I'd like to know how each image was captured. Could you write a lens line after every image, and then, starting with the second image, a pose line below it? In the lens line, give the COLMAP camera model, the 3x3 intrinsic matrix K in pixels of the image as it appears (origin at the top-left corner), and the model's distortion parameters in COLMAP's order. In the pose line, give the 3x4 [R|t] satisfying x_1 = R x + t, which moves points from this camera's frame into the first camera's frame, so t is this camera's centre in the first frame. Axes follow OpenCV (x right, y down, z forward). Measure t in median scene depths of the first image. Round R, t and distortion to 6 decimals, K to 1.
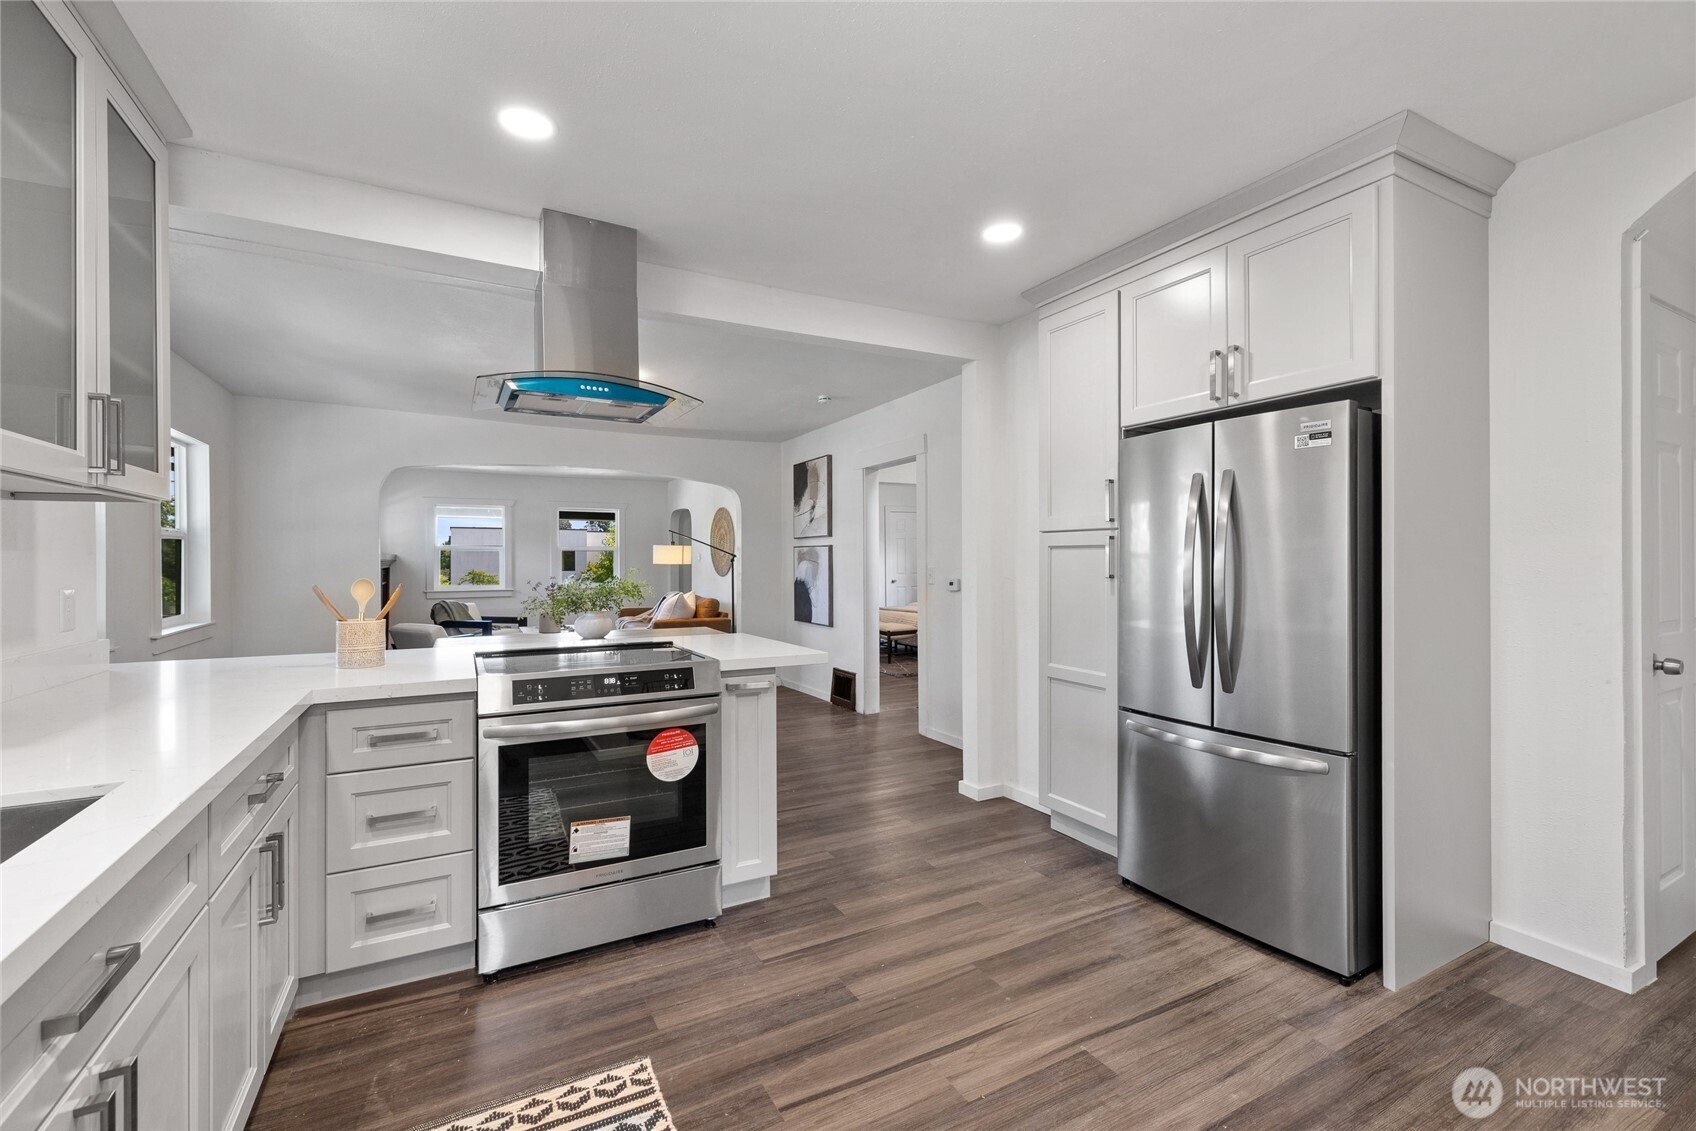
lens RADIAL K [[711.2, 0, 825.1], [0, 711.2, 557.4], [0, 0, 1]] dist [0.000363, 0.000440]
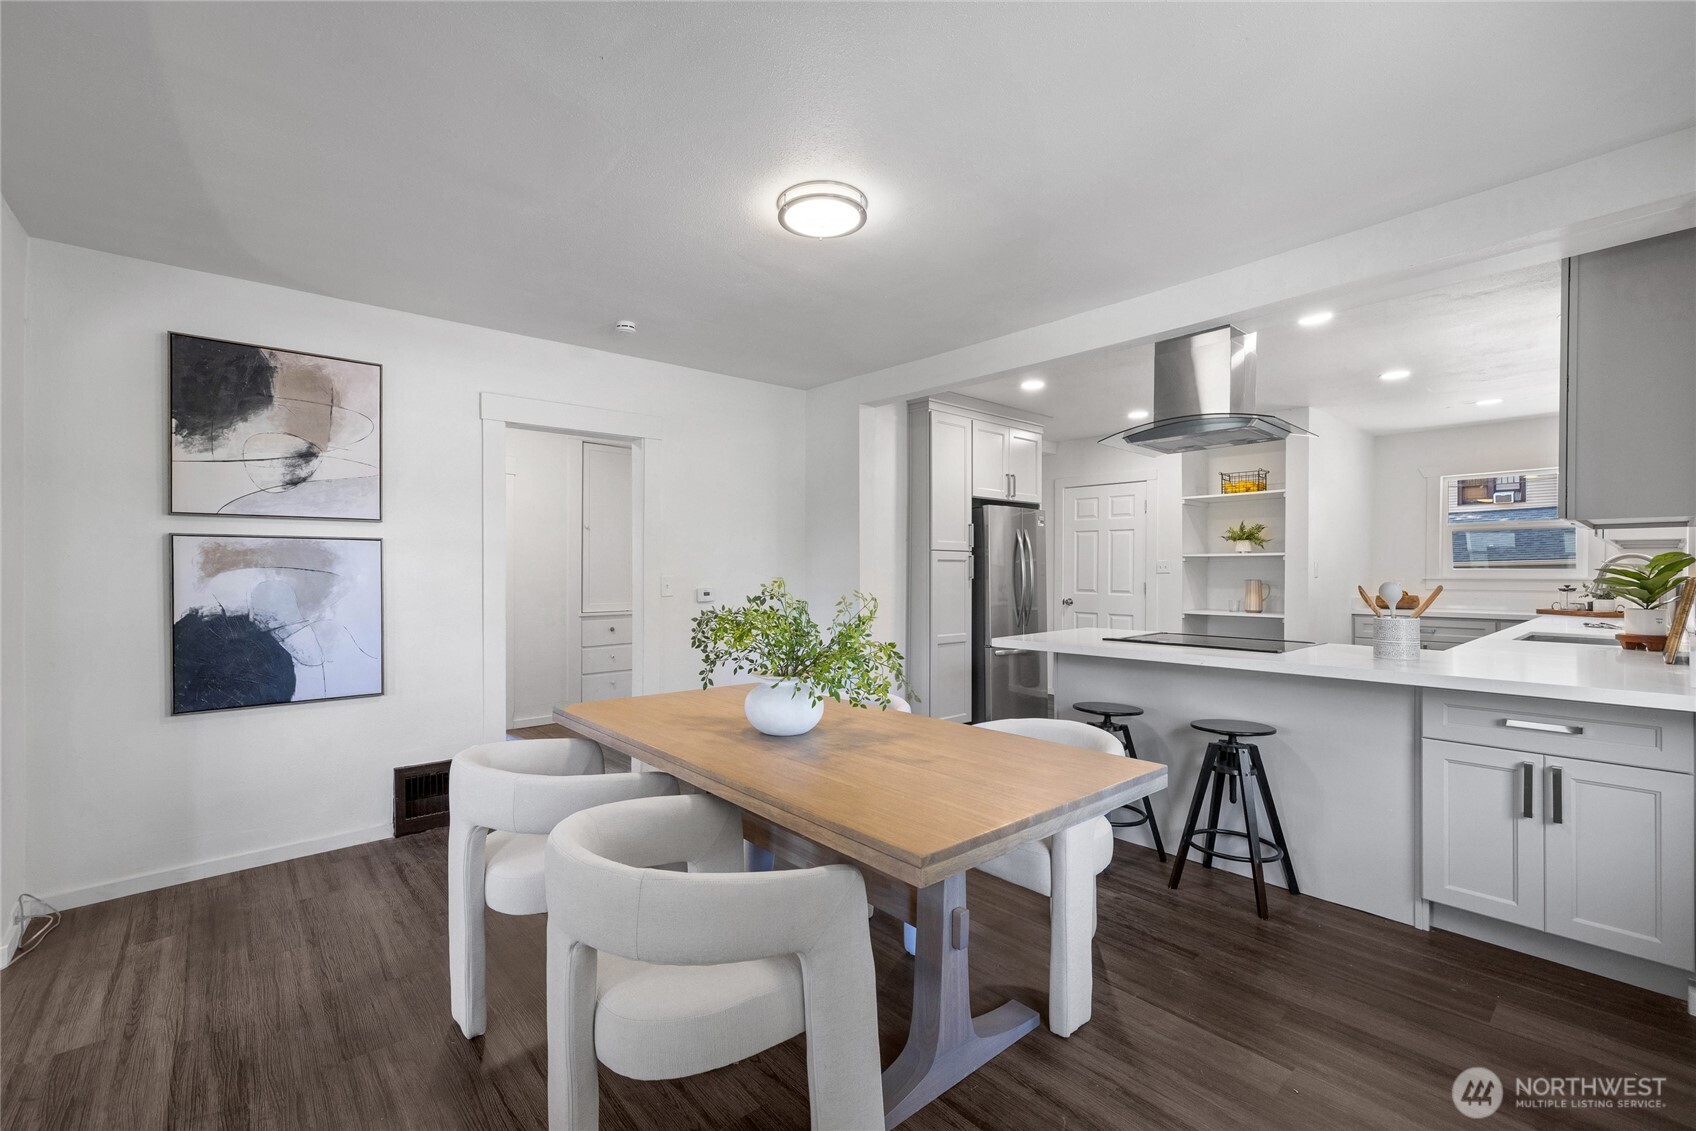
lens RADIAL K [[711.2, 0, 834.1], [0, 711.2, 571.1], [0, 0, 1]] dist [0.000363, 0.000440]
pose [[-0.235377, 0.003521, 0.971898, -0.461938], [0.000083, 0.999994, -0.003602, 0.006728], [-0.971904, -0.000767, -0.235376, 0.638101]]
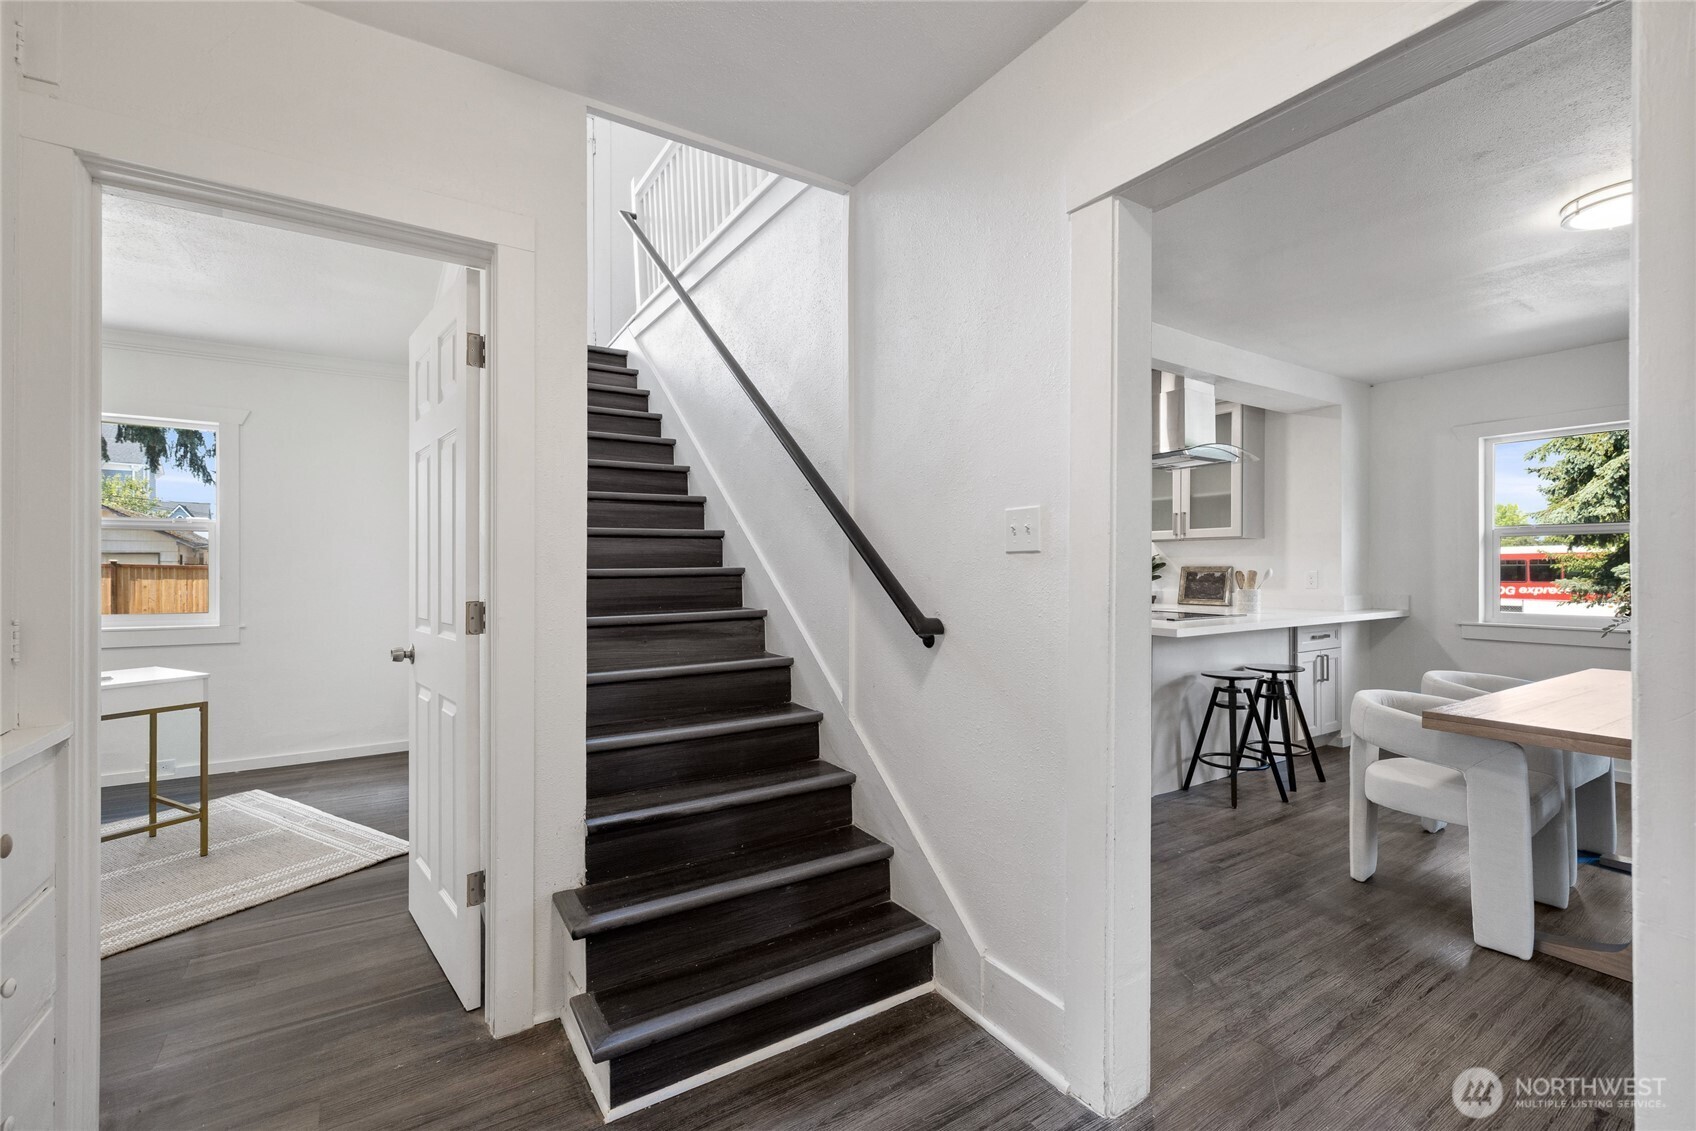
lens RADIAL K [[711.2, 0, 841.0], [0, 711.2, 566.9], [0, 0, 1]] dist [0.000363, 0.000440]
pose [[-0.996312, 0.001969, -0.085779, 0.187168], [0.002152, 0.999996, -0.002045, 0.010220], [0.085775, -0.002222, -0.996312, 0.850293]]
